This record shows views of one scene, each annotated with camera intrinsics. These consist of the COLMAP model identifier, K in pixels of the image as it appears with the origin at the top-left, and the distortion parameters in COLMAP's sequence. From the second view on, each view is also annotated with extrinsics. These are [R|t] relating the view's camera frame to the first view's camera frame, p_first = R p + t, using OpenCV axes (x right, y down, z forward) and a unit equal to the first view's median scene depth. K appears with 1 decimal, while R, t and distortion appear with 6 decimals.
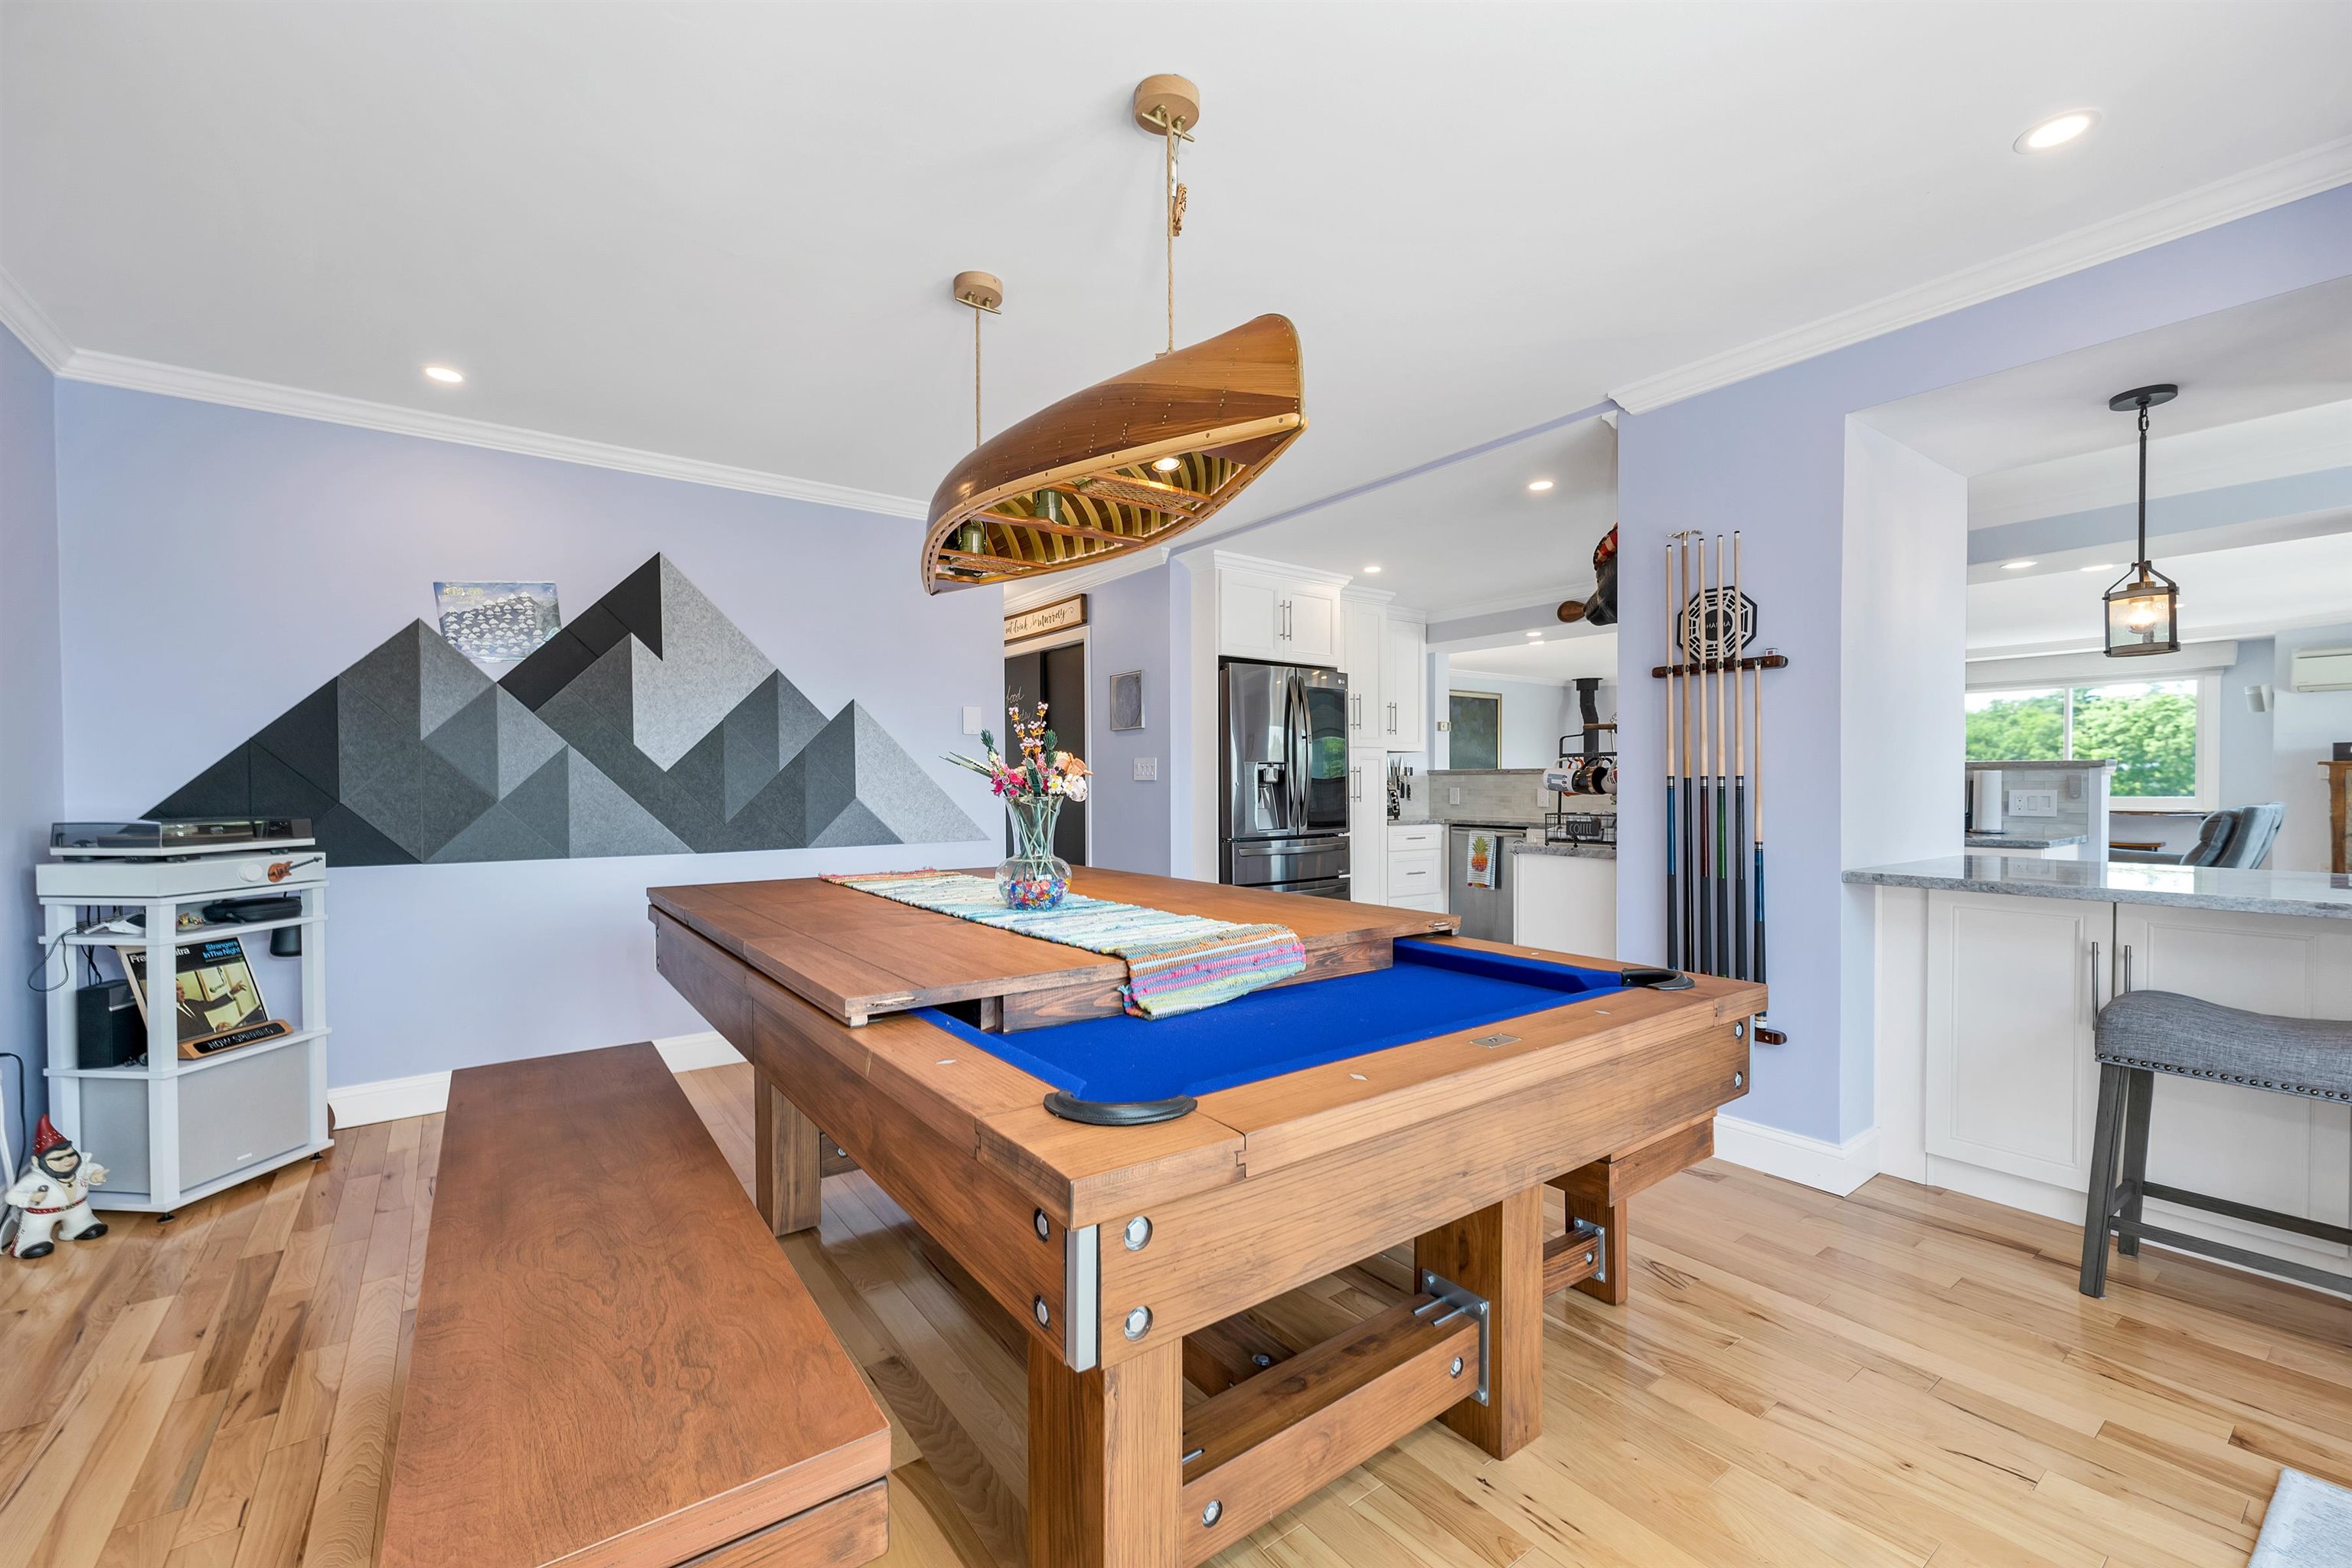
lens RADIAL K [[970.0, 0, 1188.3], [0, 970.0, 787.7], [0, 0, 1]] dist [0.006302, -0.002755]
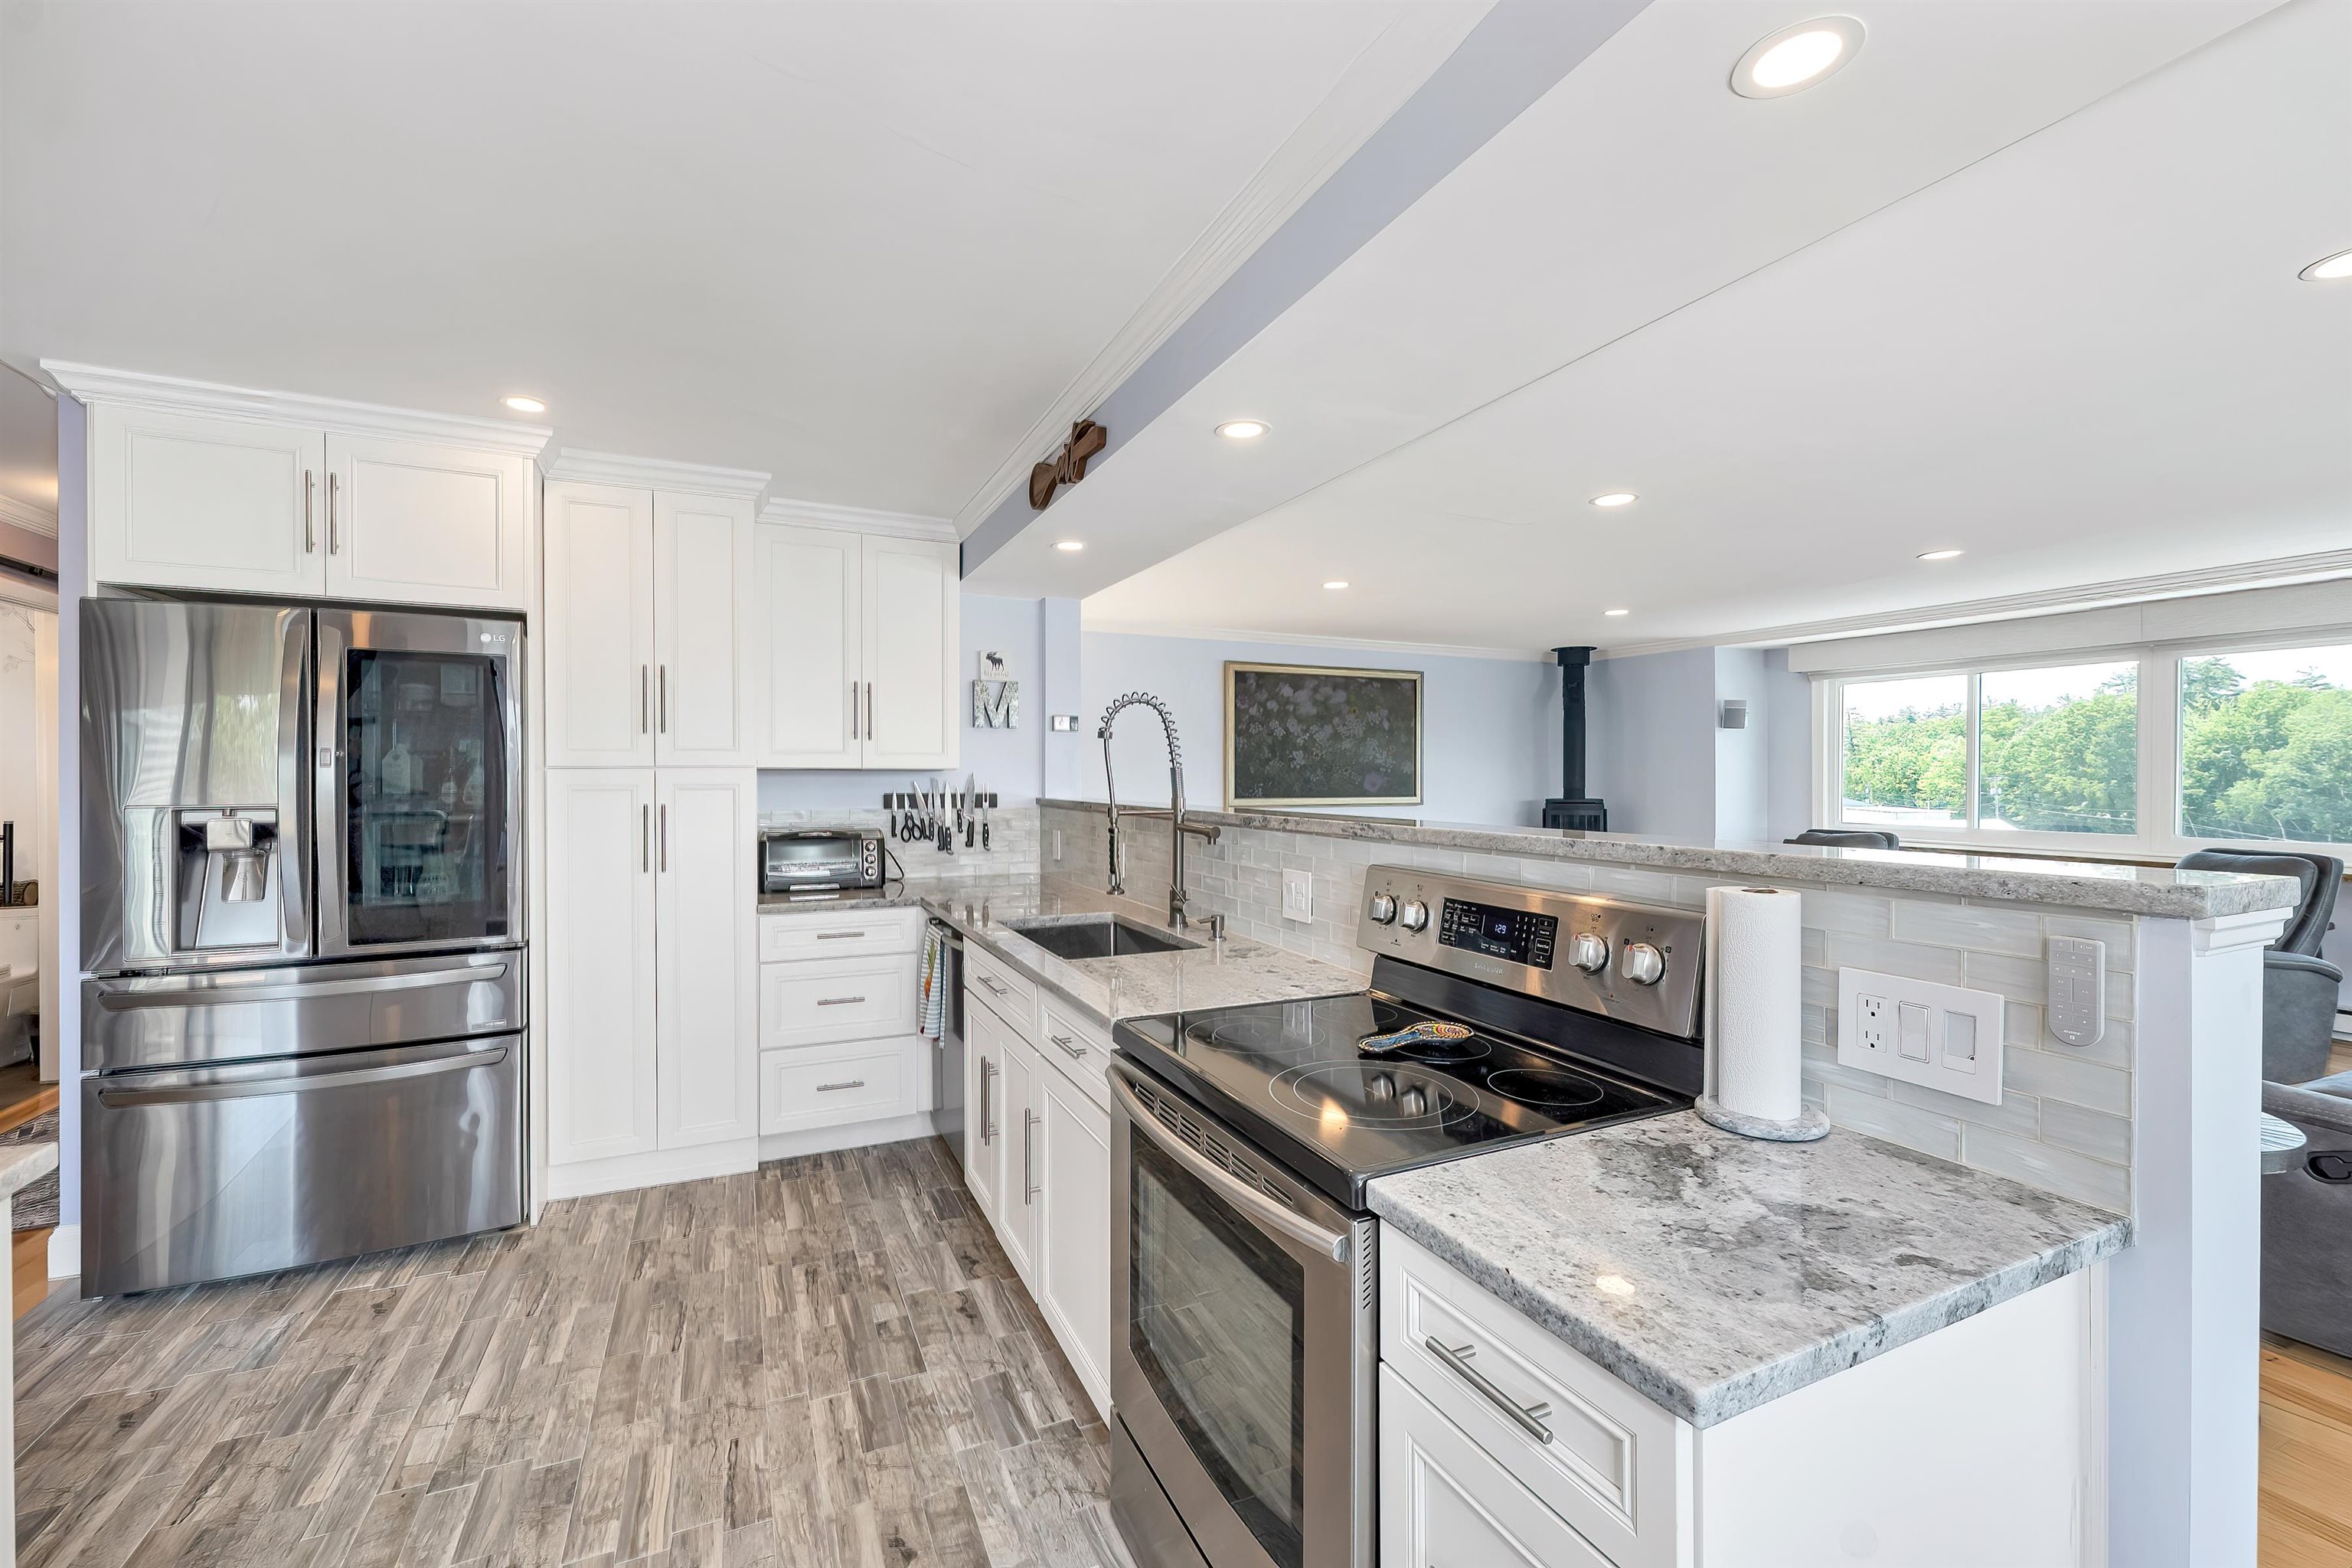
lens RADIAL K [[970.0, 0, 1182.2], [0, 970.0, 778.9], [0, 0, 1]] dist [0.006302, -0.002755]
pose [[0.978284, 0.006463, -0.207170, 0.530991], [-0.006518, 0.999979, 0.000420, -0.035232], [0.207168, 0.000939, 0.978305, 0.516063]]
